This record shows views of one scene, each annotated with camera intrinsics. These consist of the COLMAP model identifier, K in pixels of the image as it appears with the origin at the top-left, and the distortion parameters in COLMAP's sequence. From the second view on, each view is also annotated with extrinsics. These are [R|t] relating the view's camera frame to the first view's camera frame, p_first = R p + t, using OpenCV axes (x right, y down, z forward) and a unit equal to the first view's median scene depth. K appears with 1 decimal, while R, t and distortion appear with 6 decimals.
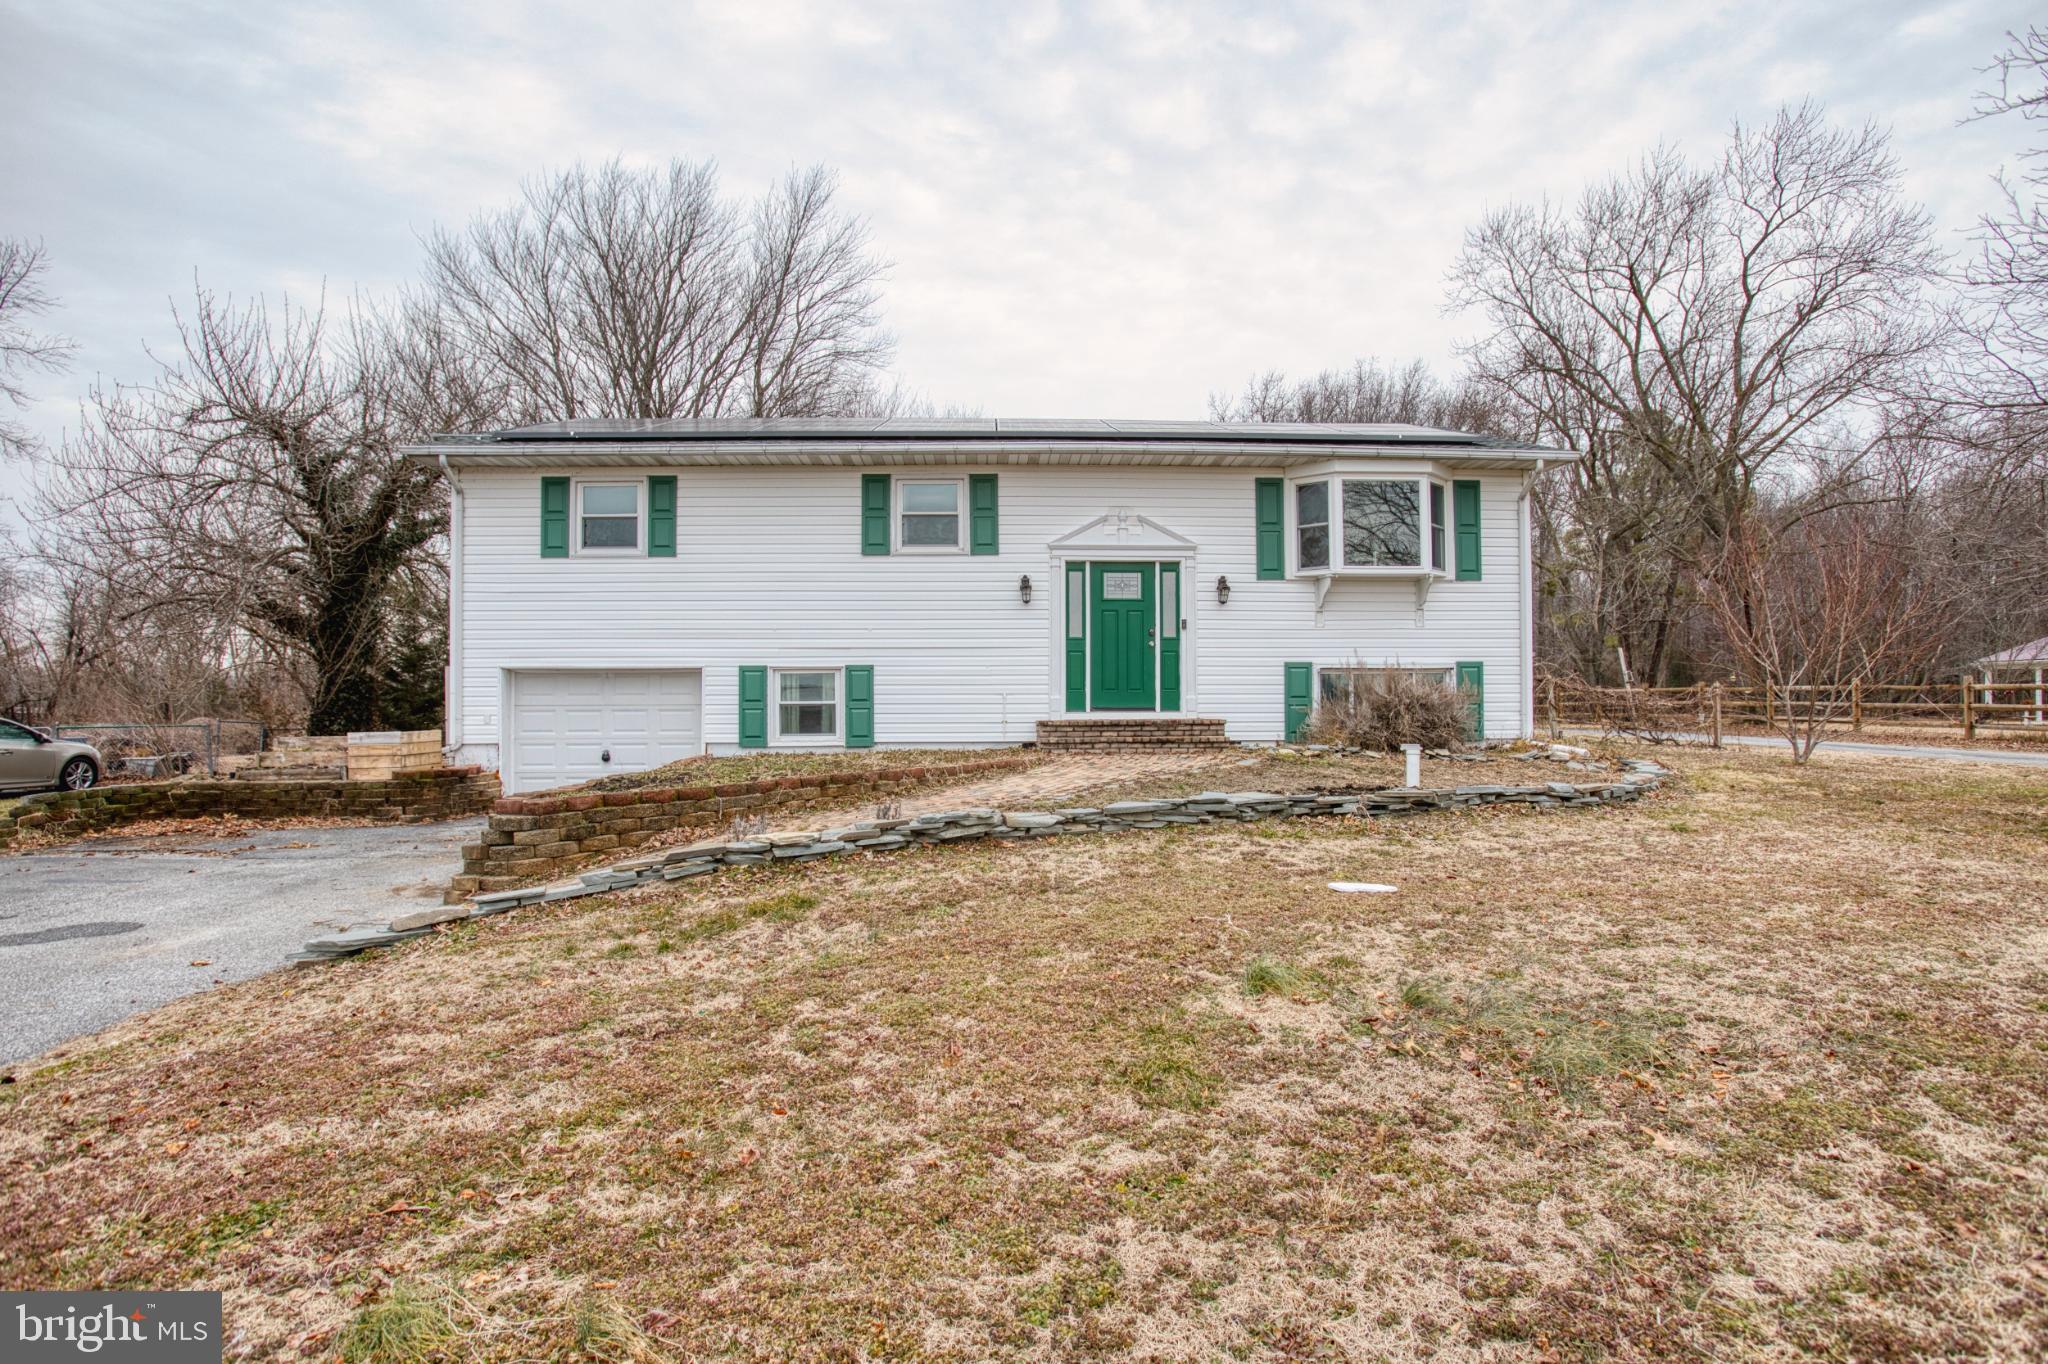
lens RADIAL K [[1053.8, 0, 1034.3], [0, 1053.8, 712.1], [0, 0, 1]] dist [-0.049823, 0.003380]
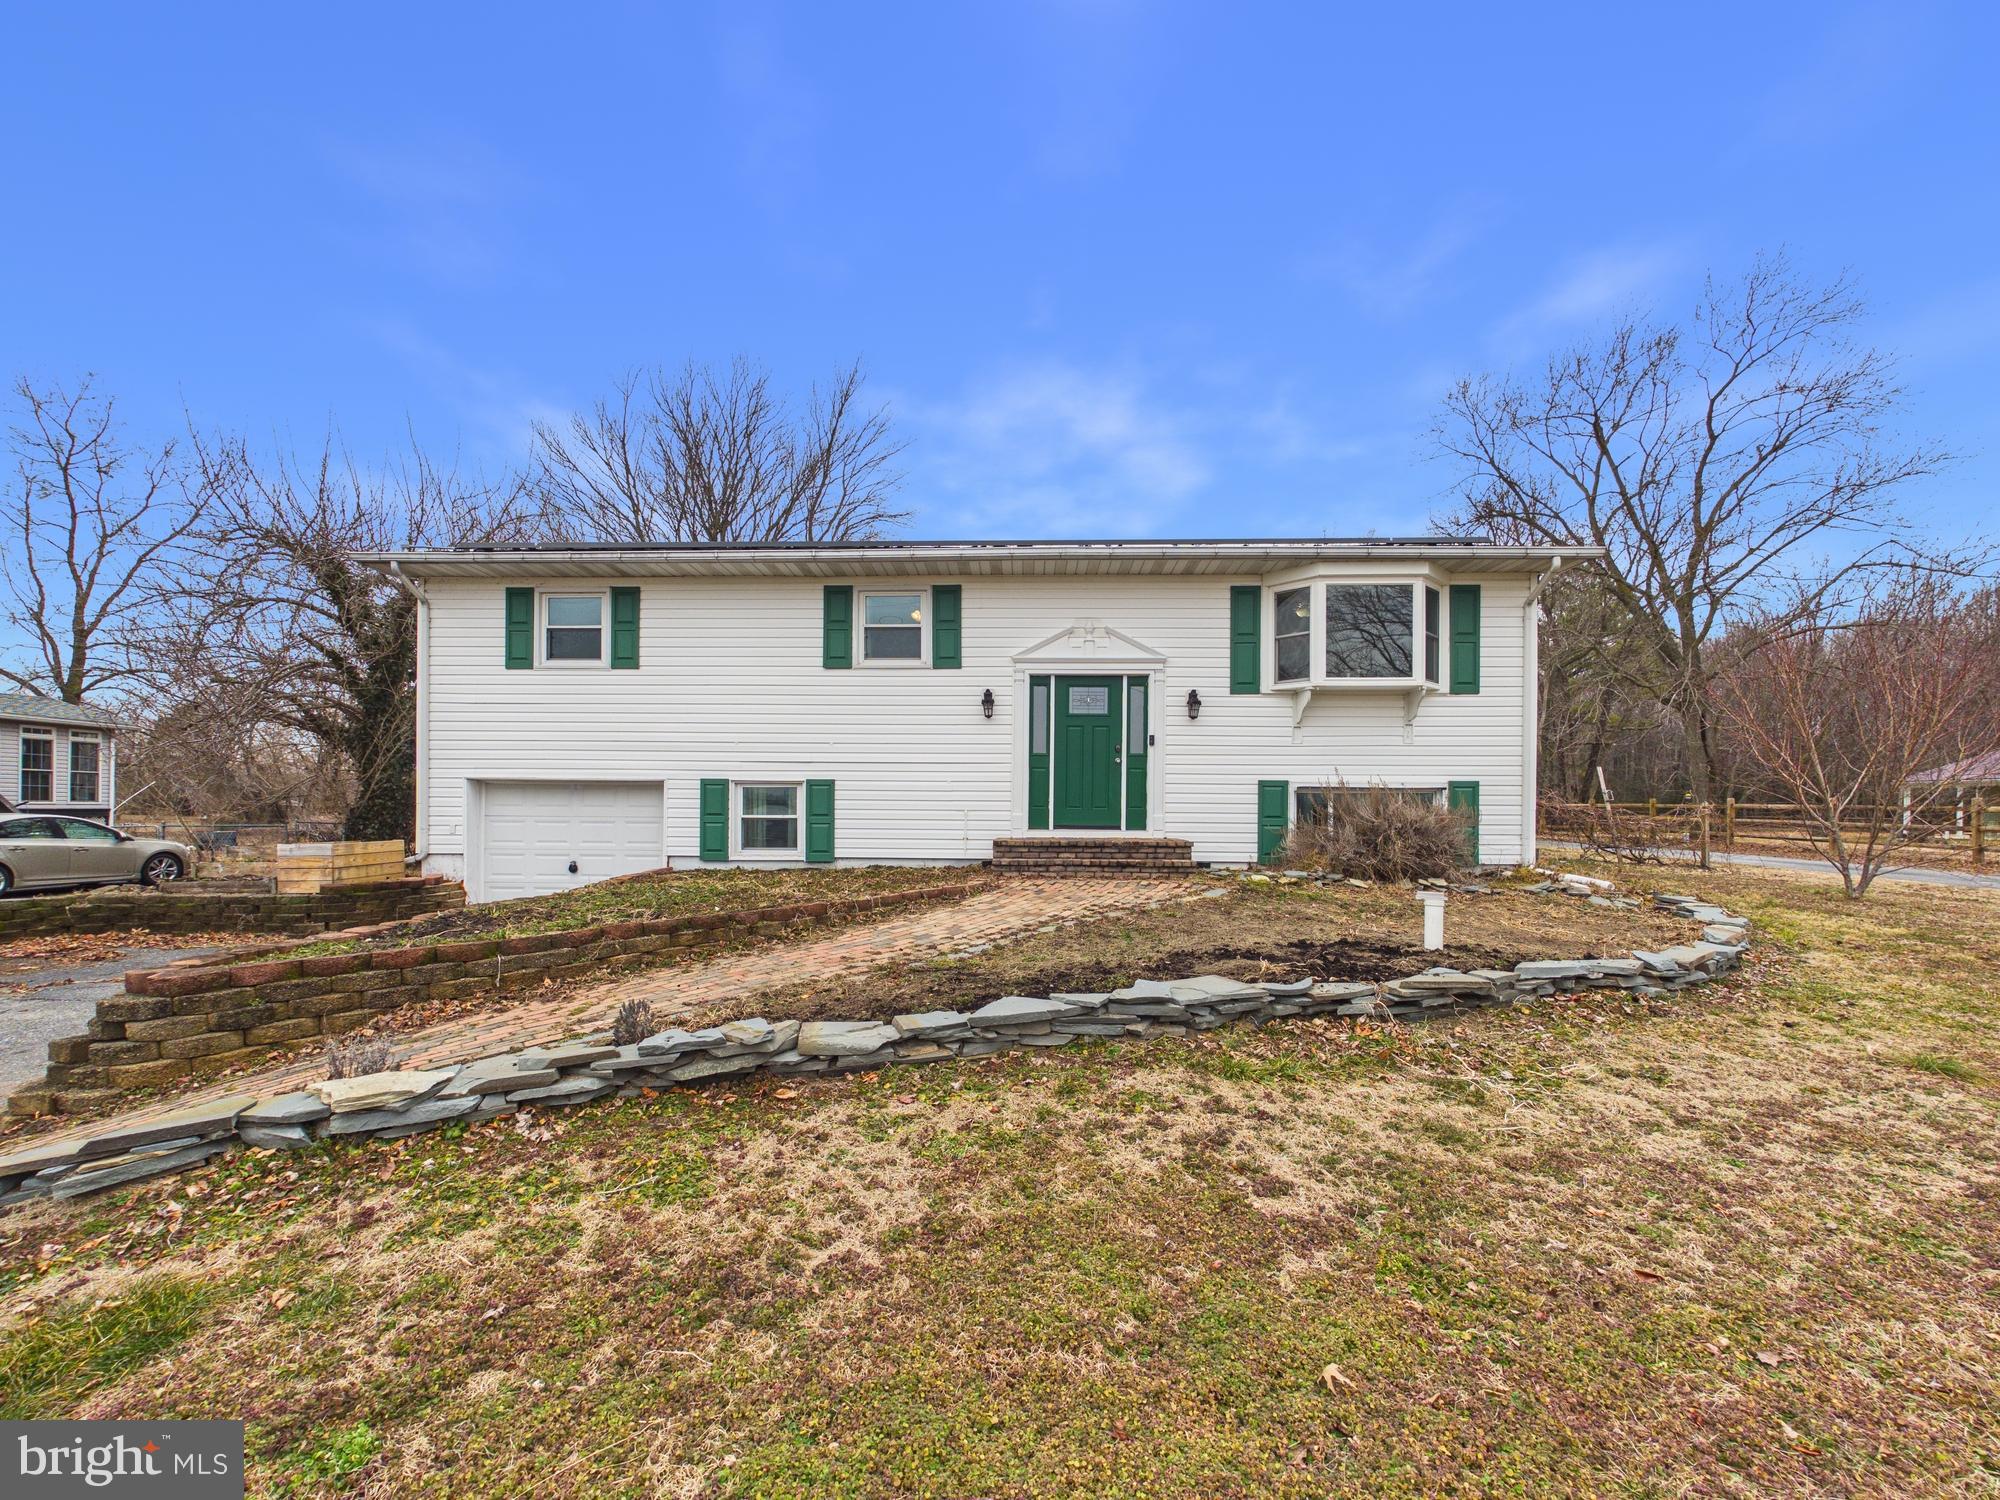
lens RADIAL K [[785.7, 0, 1007.7], [0, 785.7, 818.3], [0, 0, 1]] dist [0.008268, -0.000950]
pose [[0.997468, 0.012258, -0.070047, 0.062360], [-0.011715, 0.999898, 0.008163, -0.016400], [0.070140, -0.007321, 0.997510, 0.275811]]
